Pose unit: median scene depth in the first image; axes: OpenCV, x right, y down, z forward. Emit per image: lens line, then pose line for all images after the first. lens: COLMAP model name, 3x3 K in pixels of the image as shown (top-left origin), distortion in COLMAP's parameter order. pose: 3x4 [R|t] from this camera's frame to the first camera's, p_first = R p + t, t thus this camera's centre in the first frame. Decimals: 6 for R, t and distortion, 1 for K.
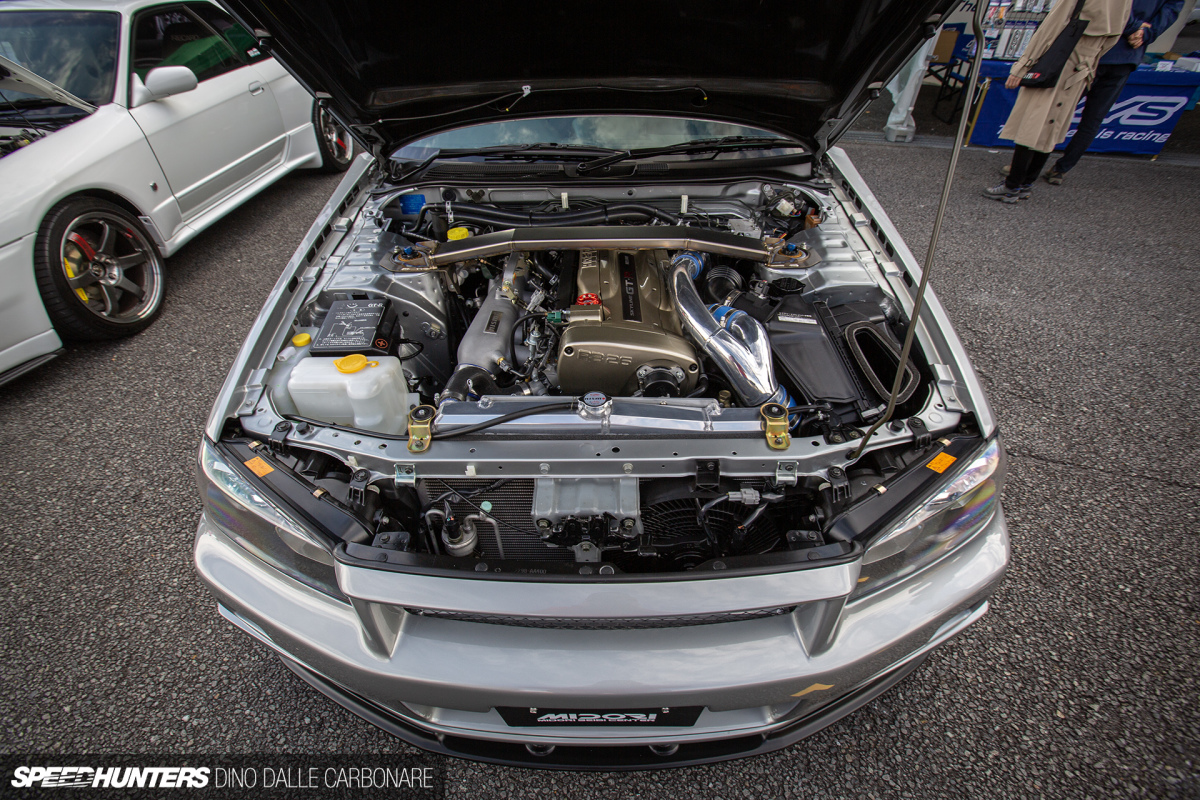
lens RADIAL K [[581.0, 0, 600.0], [0, 581.0, 400.0], [0, 0, 1]] dist [-0.015964, -0.000340]
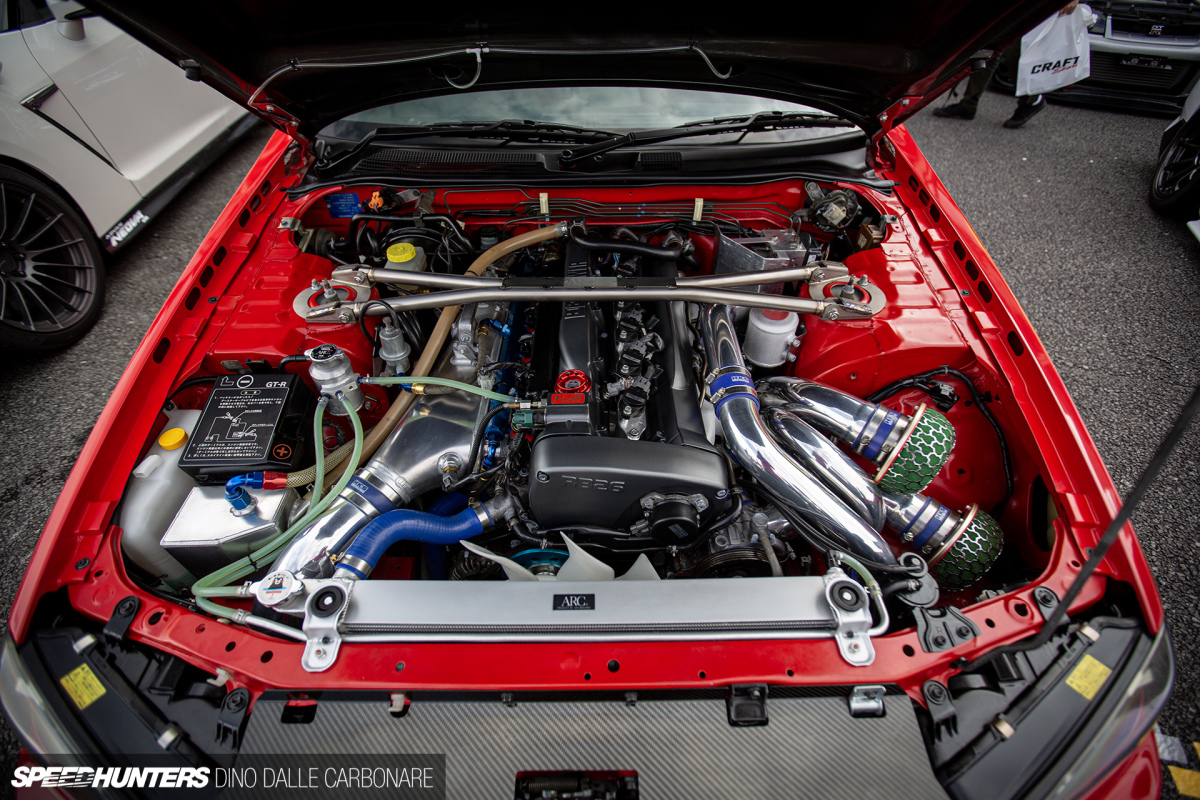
lens RADIAL K [[581.0, 0, 600.0], [0, 581.0, 400.0], [0, 0, 1]] dist [-0.015964, -0.000340]
pose [[0.999922, -0.000700, 0.012488, 0.002214], [-0.000705, 0.993696, 0.112104, -0.200295], [-0.012488, -0.112104, 0.993618, 0.253687]]
